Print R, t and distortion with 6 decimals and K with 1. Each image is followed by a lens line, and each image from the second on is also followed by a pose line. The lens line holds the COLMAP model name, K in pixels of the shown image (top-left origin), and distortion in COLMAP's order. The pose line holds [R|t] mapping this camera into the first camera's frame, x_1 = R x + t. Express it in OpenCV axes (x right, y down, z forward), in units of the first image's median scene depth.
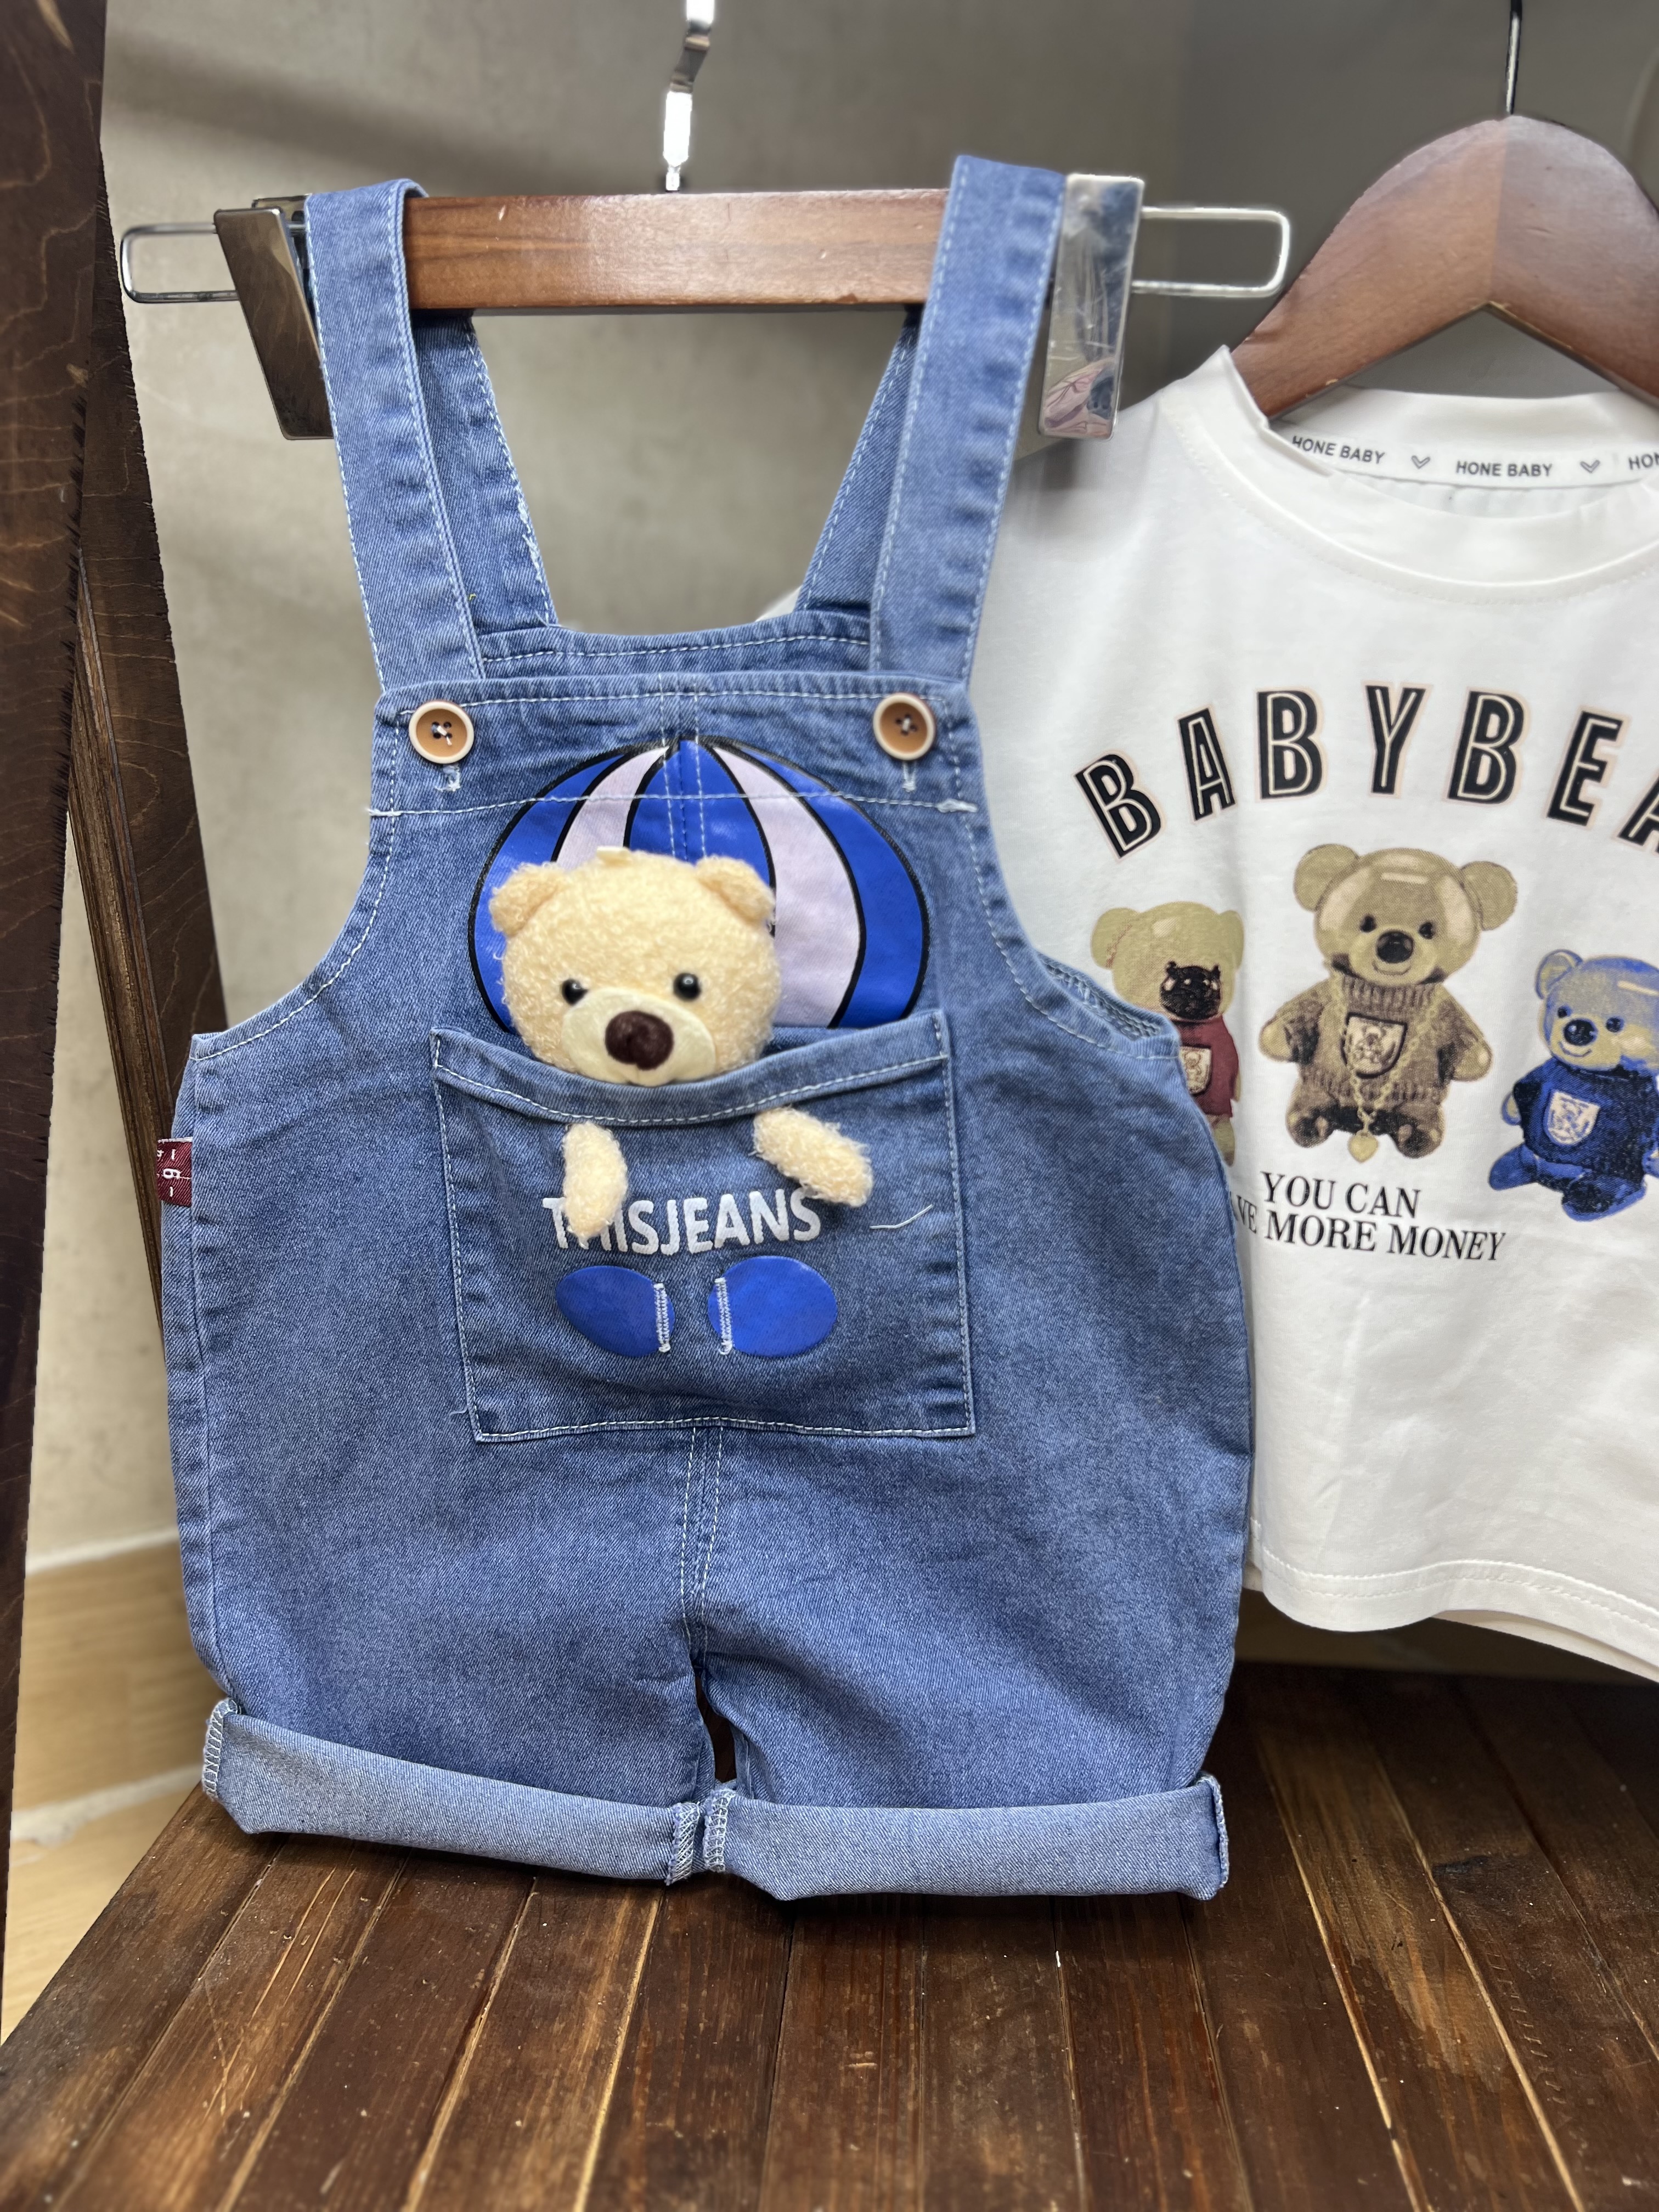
lens RADIAL K [[1700.3, 0, 820.3], [0, 1700.3, 1118.9], [0, 0, 1]] dist [0.022006, -0.046822]
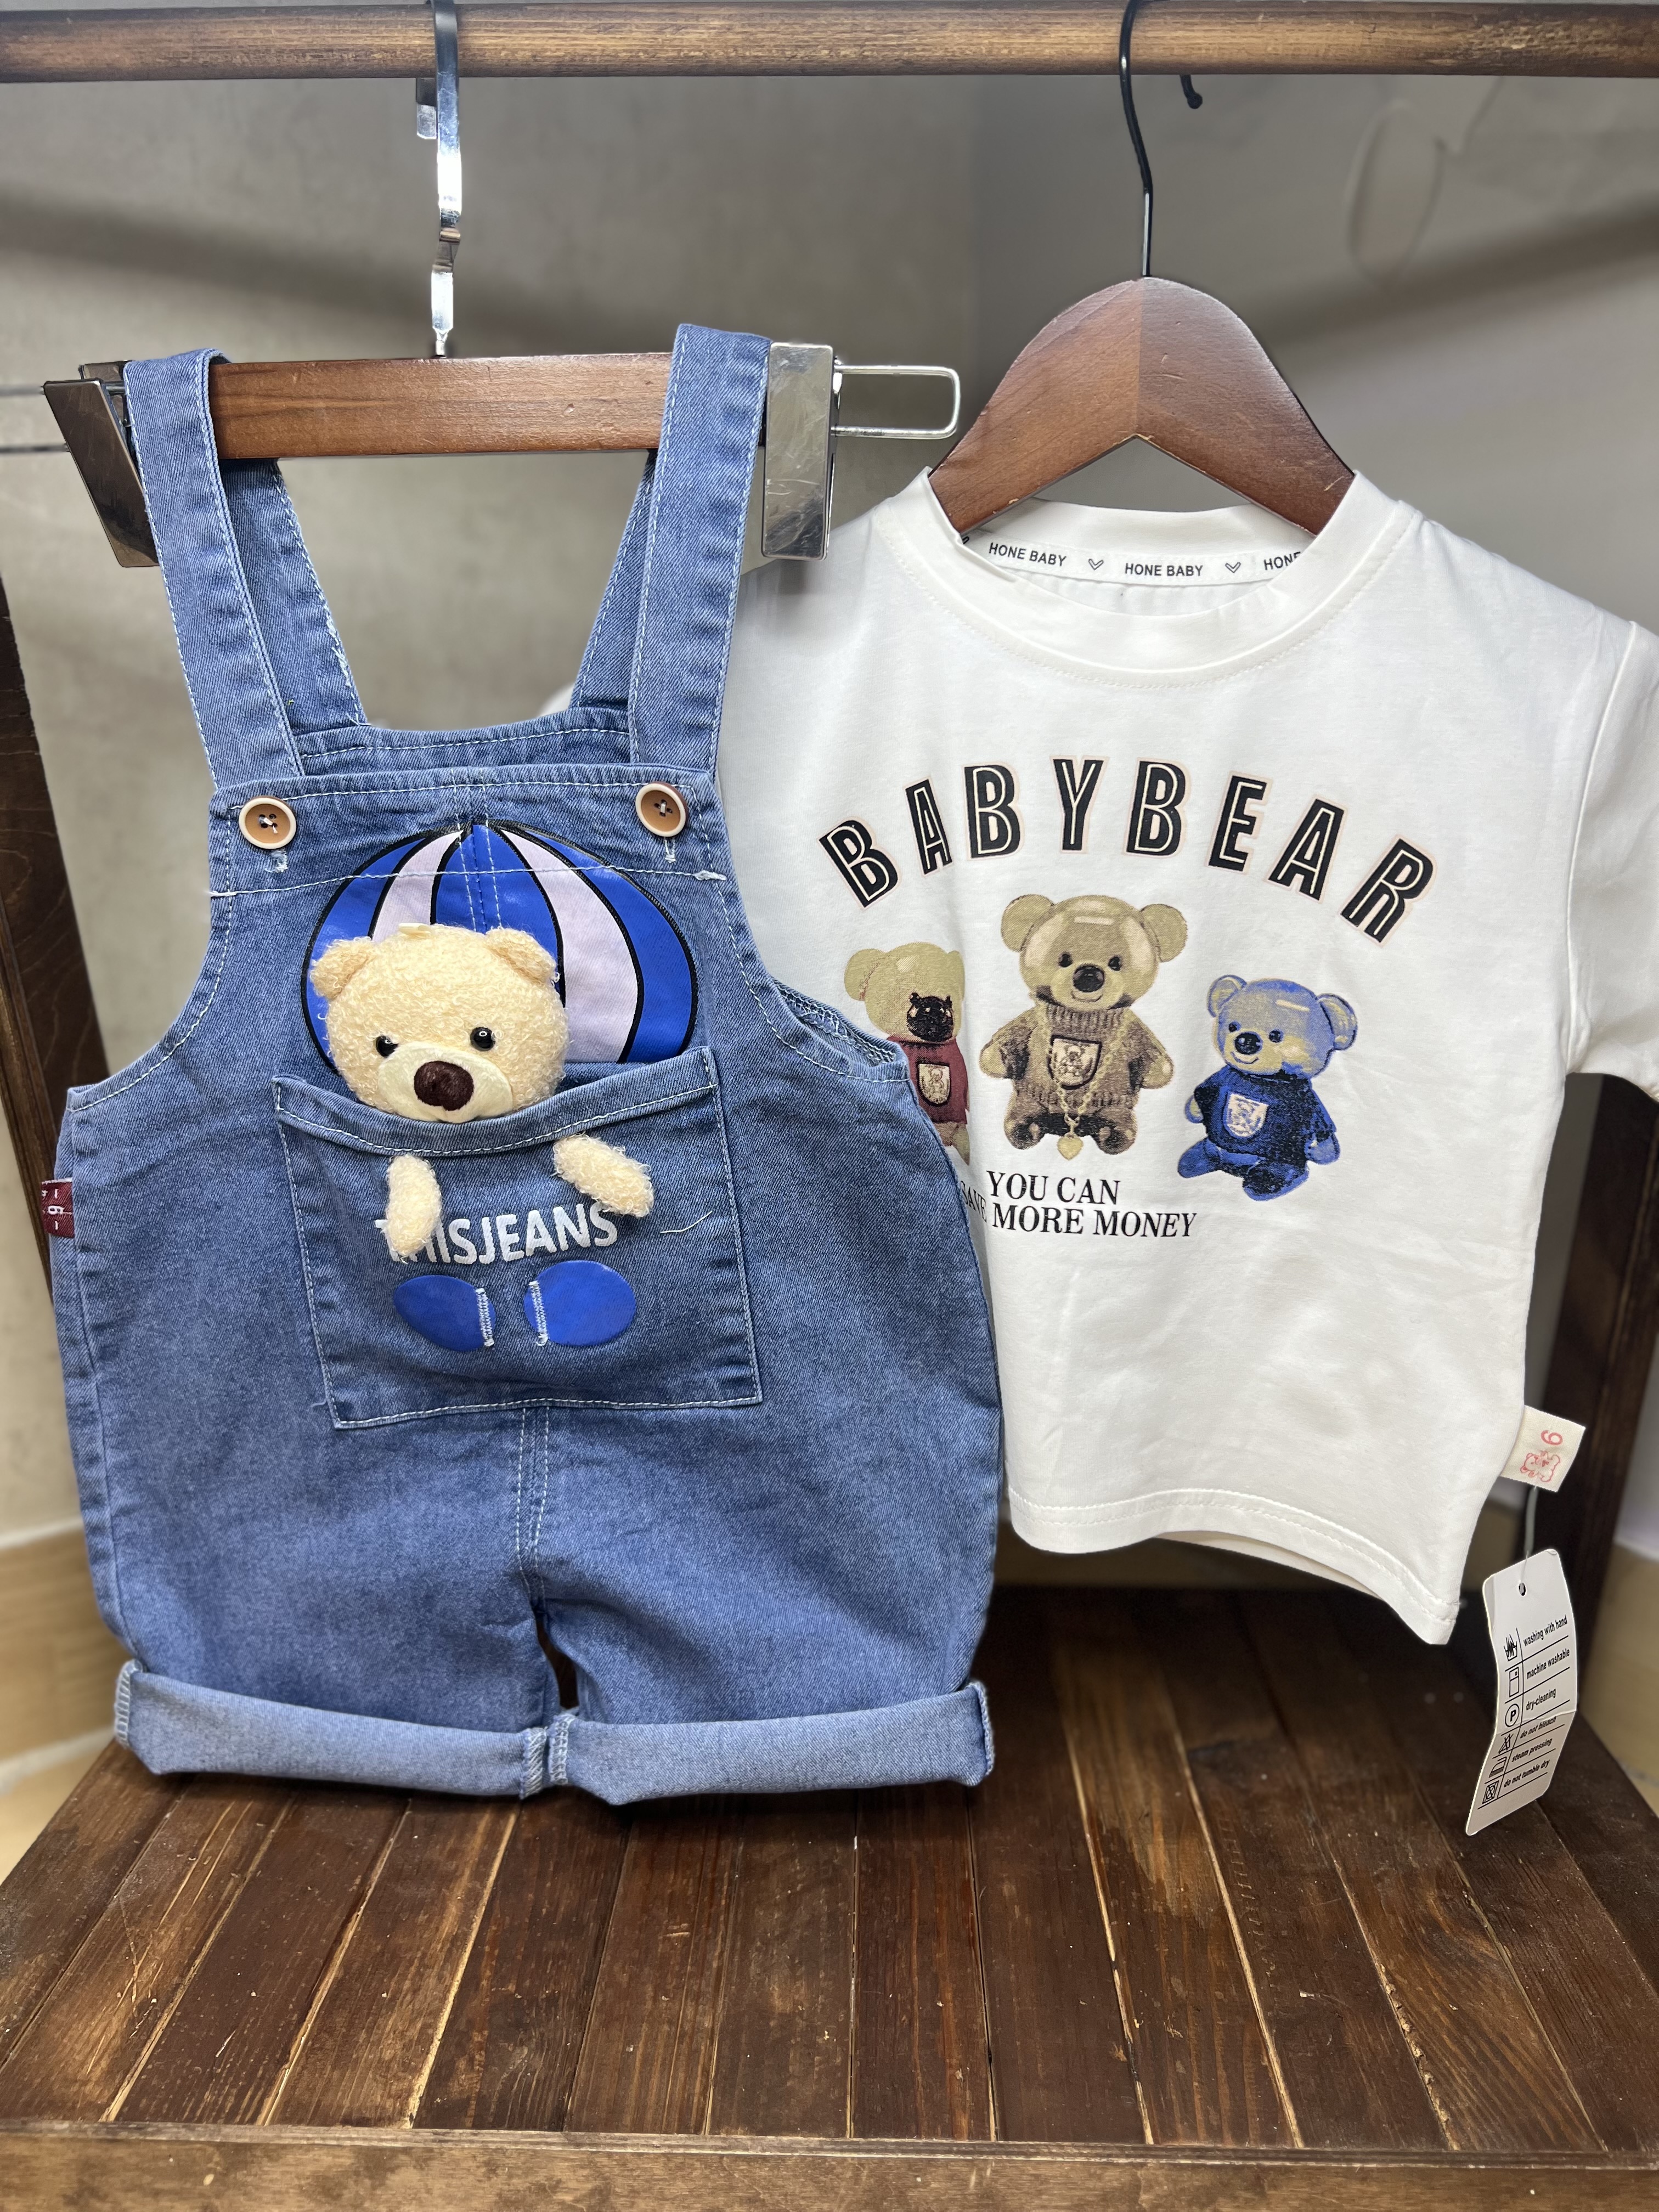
lens RADIAL K [[1700.3, 0, 825.0], [0, 1700.3, 1121.7], [0, 0, 1]] dist [0.022006, -0.046822]
pose [[0.998644, -0.041012, 0.032061, 0.110720], [0.040100, 0.998787, 0.028581, -0.041936], [-0.033195, -0.027257, 0.999077, -0.176789]]
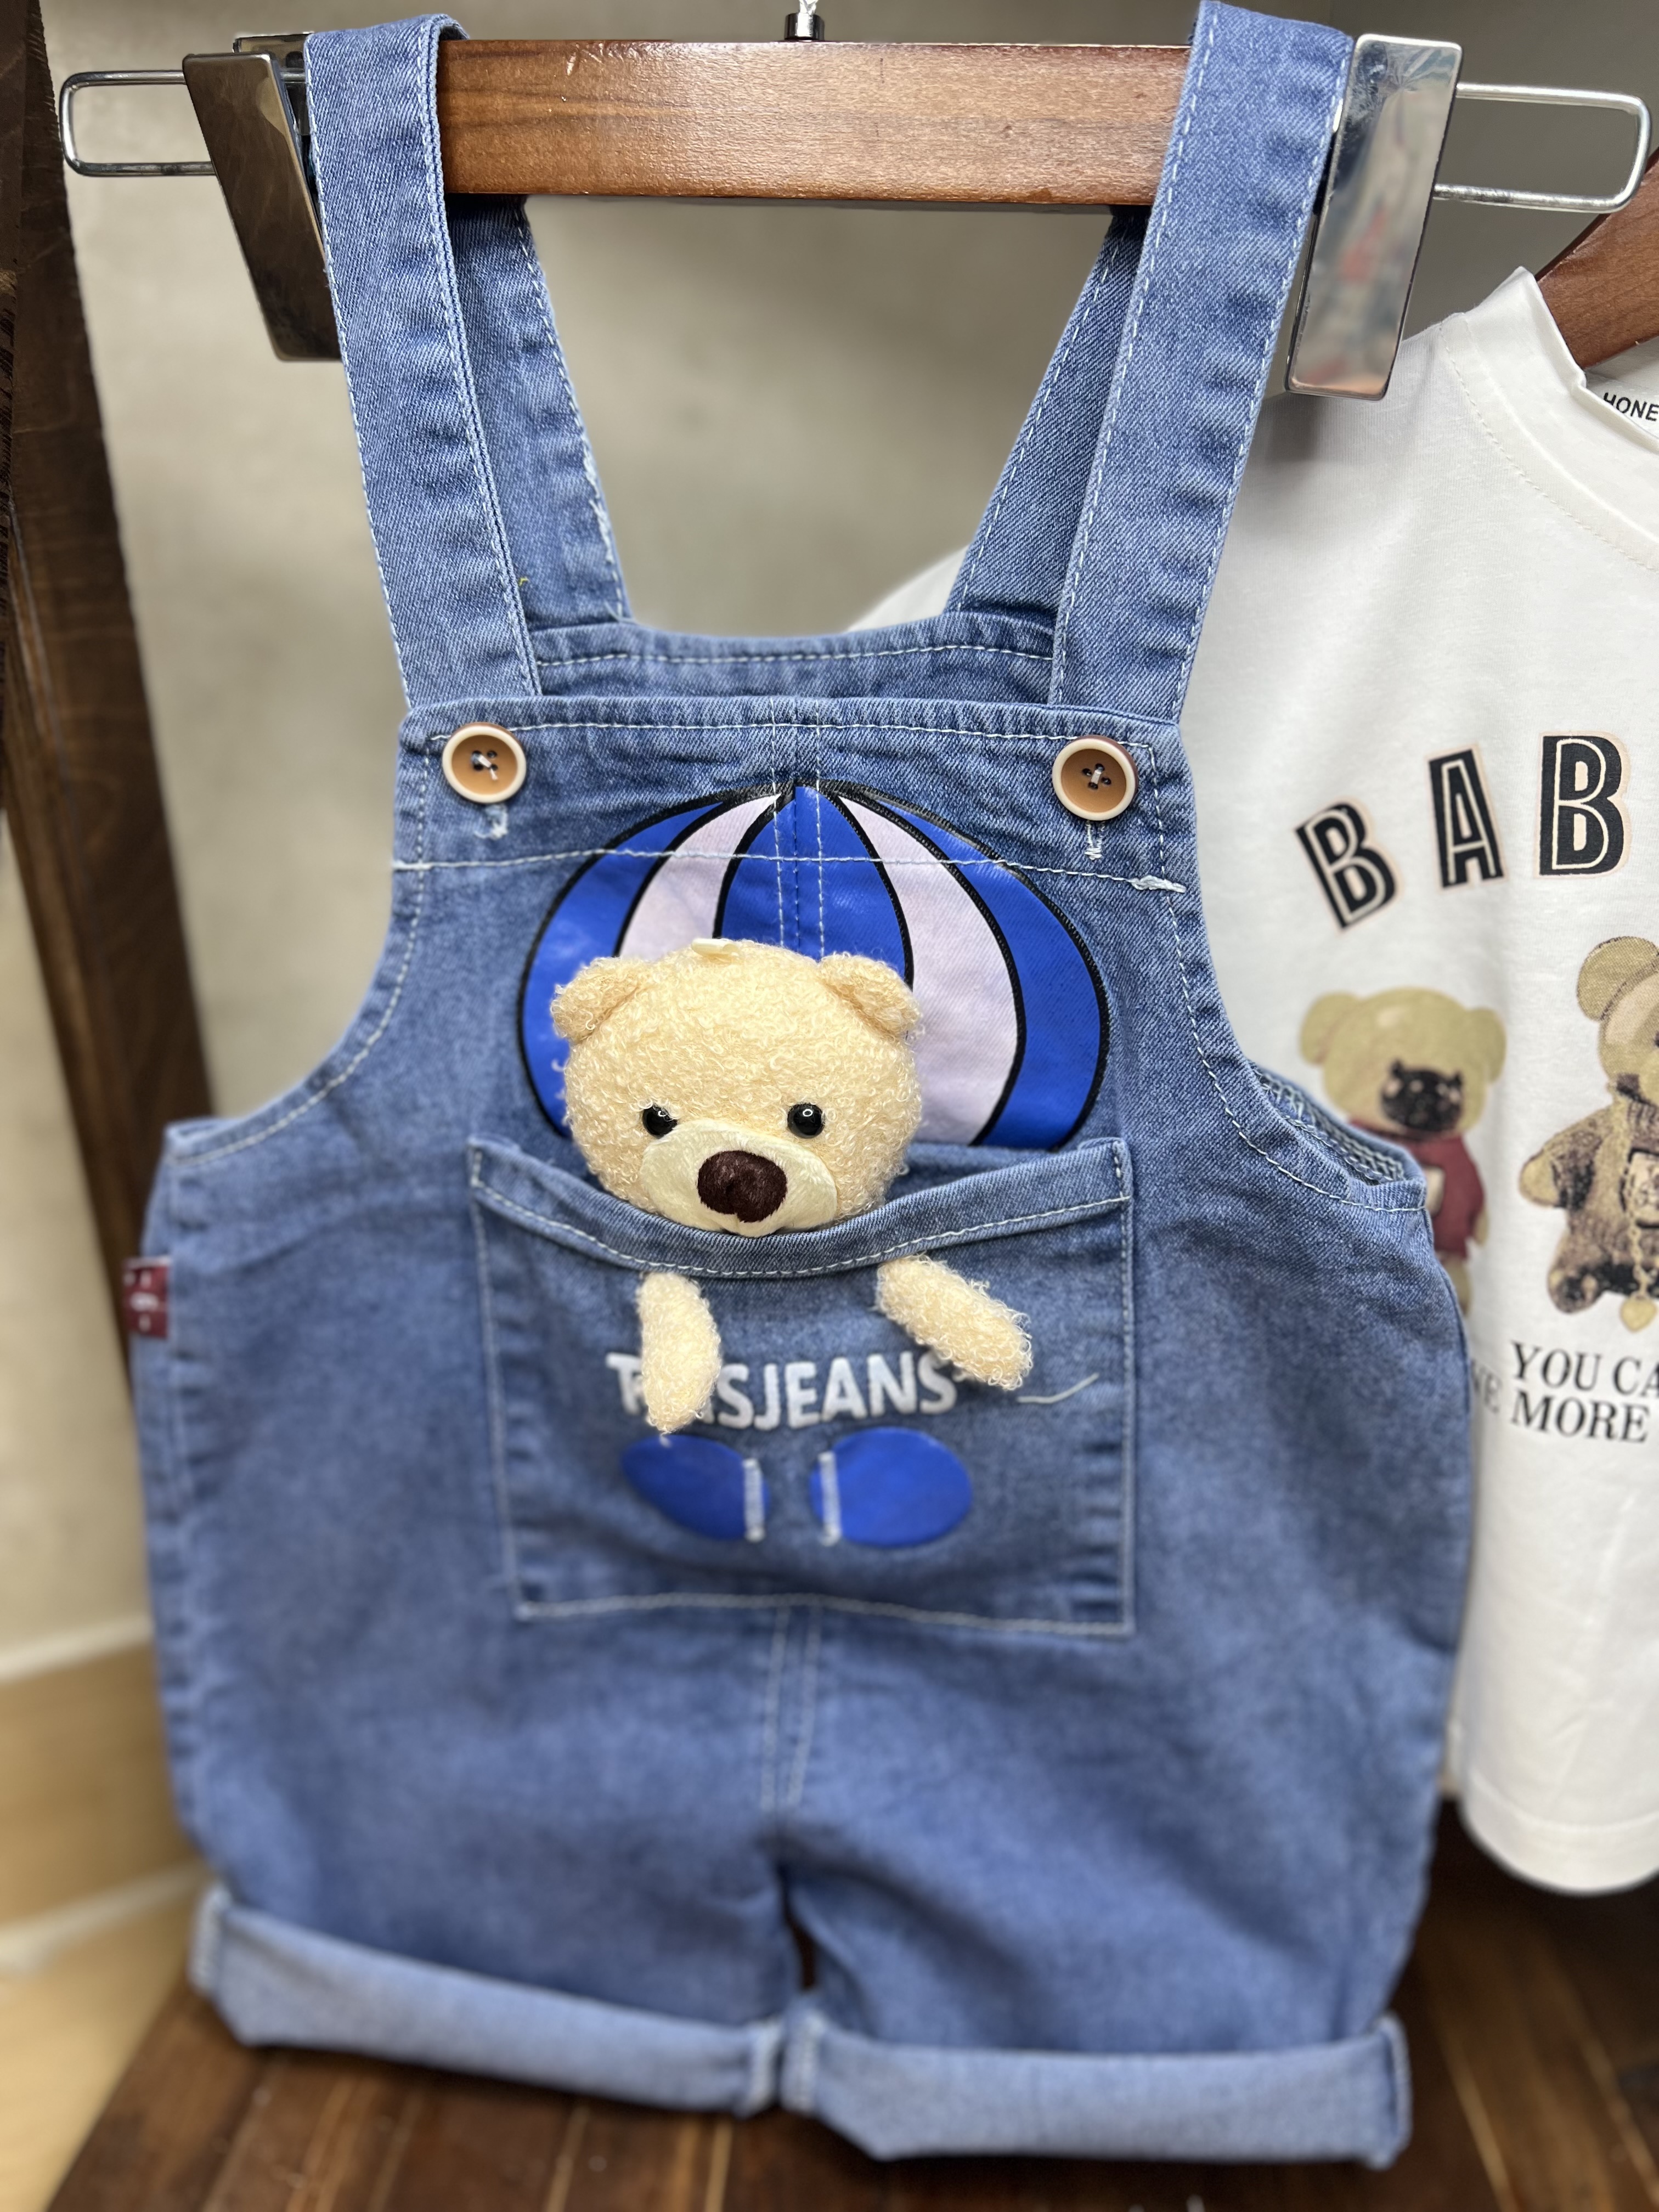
lens RADIAL K [[1700.3, 0, 822.1], [0, 1700.3, 1127.4], [0, 0, 1]] dist [0.022006, -0.046822]
pose [[0.999794, 0.019093, 0.006921, -0.071475], [-0.019621, 0.996038, 0.086737, -0.132668], [-0.005238, -0.086855, 0.996207, 0.215168]]
